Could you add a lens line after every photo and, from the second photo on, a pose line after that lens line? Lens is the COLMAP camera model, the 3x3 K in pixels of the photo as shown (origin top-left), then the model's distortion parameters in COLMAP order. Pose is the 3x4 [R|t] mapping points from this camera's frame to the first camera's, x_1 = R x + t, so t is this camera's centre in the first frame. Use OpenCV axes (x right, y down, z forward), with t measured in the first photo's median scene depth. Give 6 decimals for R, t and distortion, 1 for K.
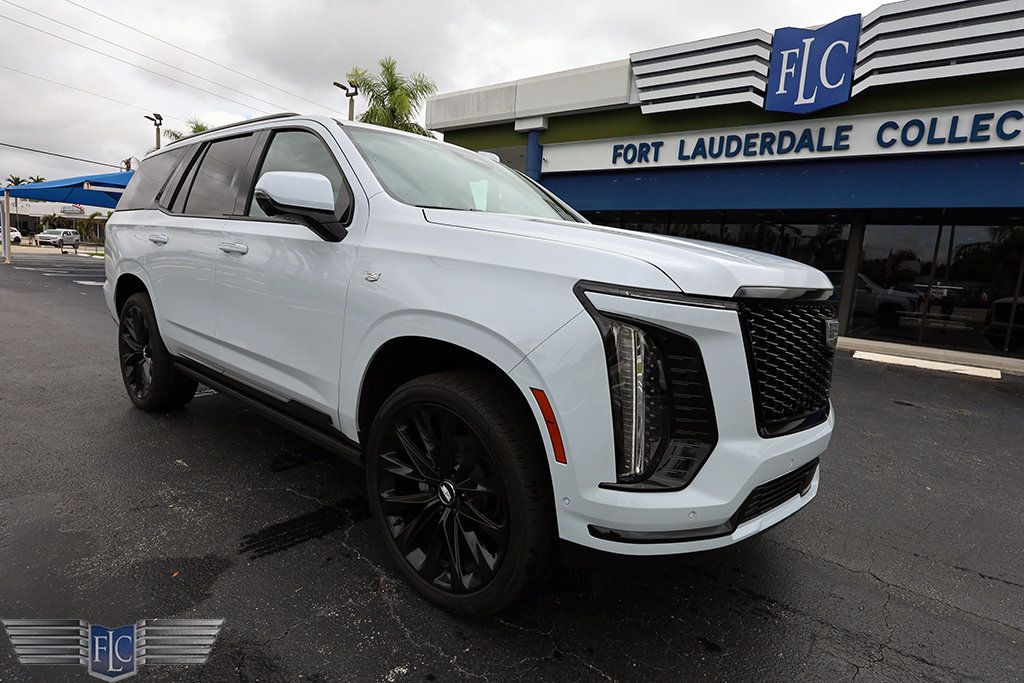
lens RADIAL K [[550.1, 0, 505.3], [0, 550.1, 336.0], [0, 0, 1]] dist [0.007045, 0.000178]
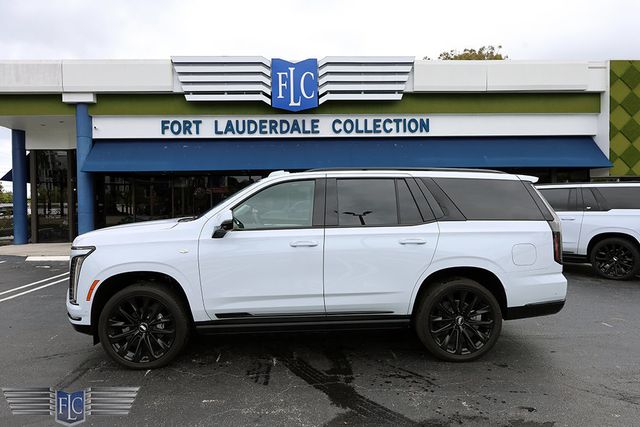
lens RADIAL K [[468.1, 0, 319.7], [0, 468.1, 208.3], [0, 0, 1]] dist [0.014283, -0.016090]
pose [[0.750253, -0.092257, 0.654683, -0.333520], [0.154425, 0.987280, -0.037842, -0.053602], [-0.642864, 0.129491, 0.754956, -0.057928]]
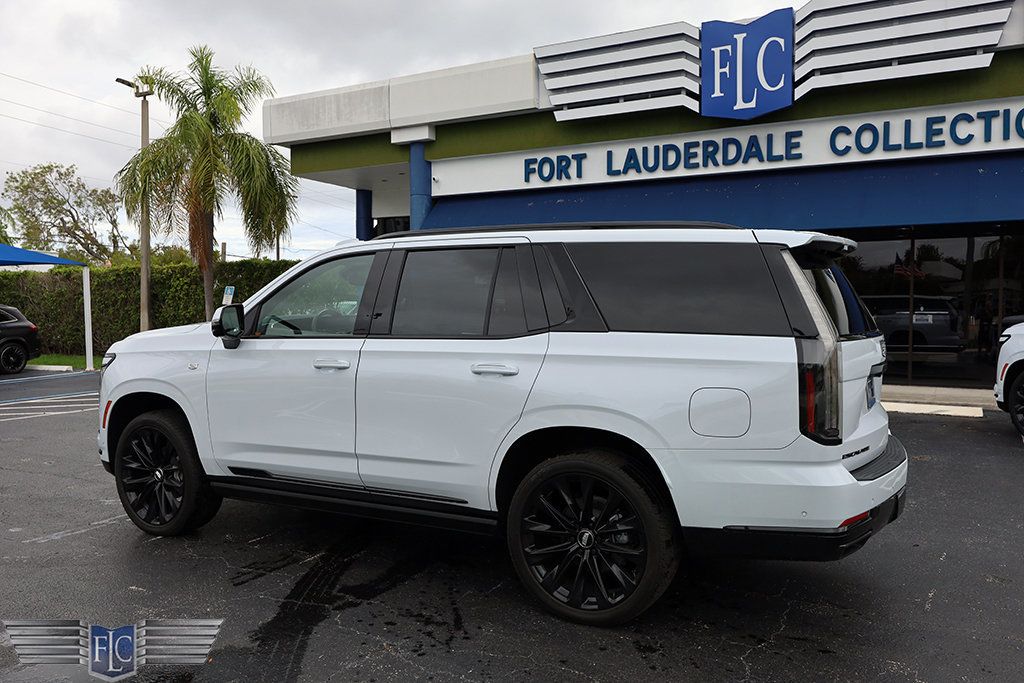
lens RADIAL K [[853.7, 0, 493.3], [0, 853.7, 331.5], [0, 0, 1]] dist [-0.001394, 0.014509]
pose [[0.986772, -0.081722, 0.140009, -0.040573], [0.094644, 0.991591, -0.088259, -0.008248], [-0.131619, 0.100342, 0.986209, -0.183331]]
